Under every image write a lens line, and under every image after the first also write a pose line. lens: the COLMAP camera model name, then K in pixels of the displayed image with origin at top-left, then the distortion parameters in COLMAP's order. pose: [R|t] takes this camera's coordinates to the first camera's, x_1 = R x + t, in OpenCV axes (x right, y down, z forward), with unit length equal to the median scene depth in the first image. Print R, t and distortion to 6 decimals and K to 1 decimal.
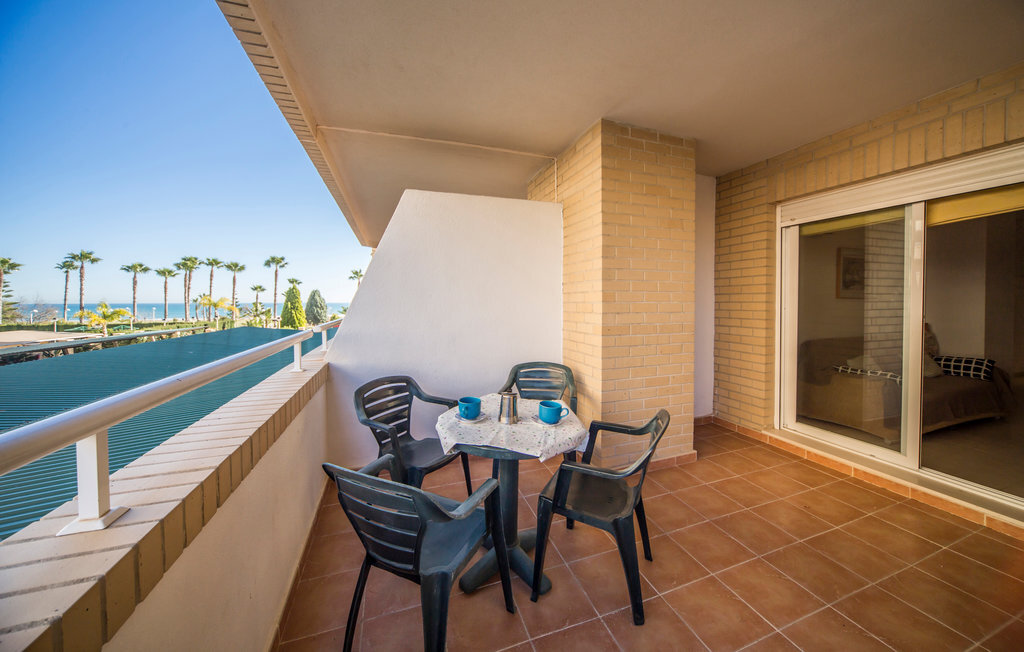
lens RADIAL K [[373.8, 0, 512.5], [0, 373.8, 309.4], [0, 0, 1]] dist [-0.005531, 0.000065]
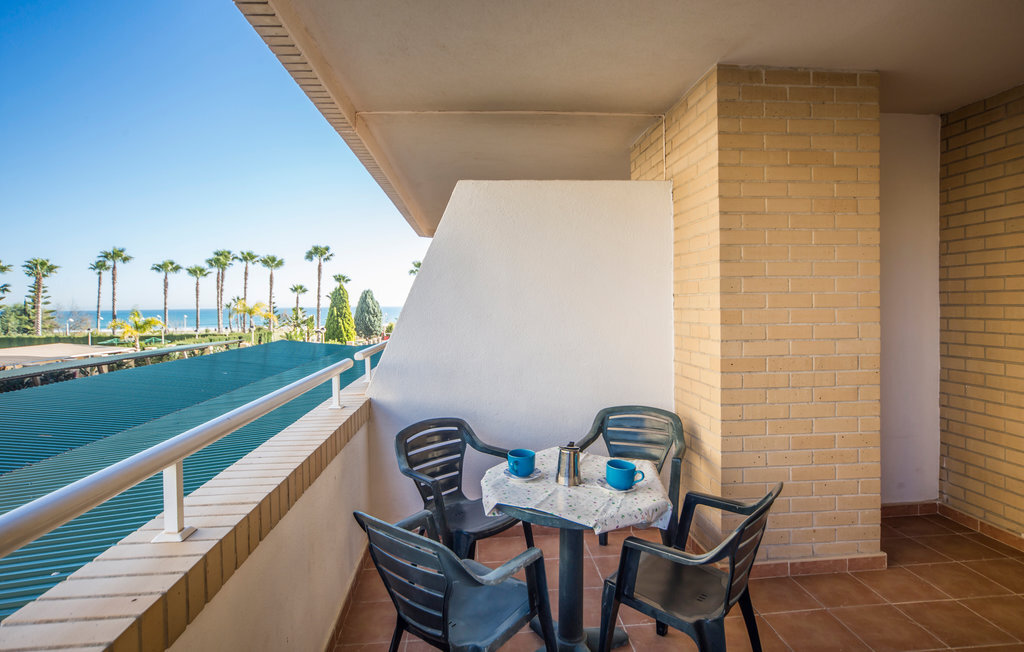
lens RADIAL K [[586.1, 0, 491.2], [0, 586.1, 304.3], [0, 0, 1]] dist [0.001783, 0.000957]
pose [[0.960296, -0.011549, -0.278745, 0.118866], [0.008802, 0.999900, -0.011103, -0.044455], [0.278845, 0.008208, 0.960301, -0.161709]]
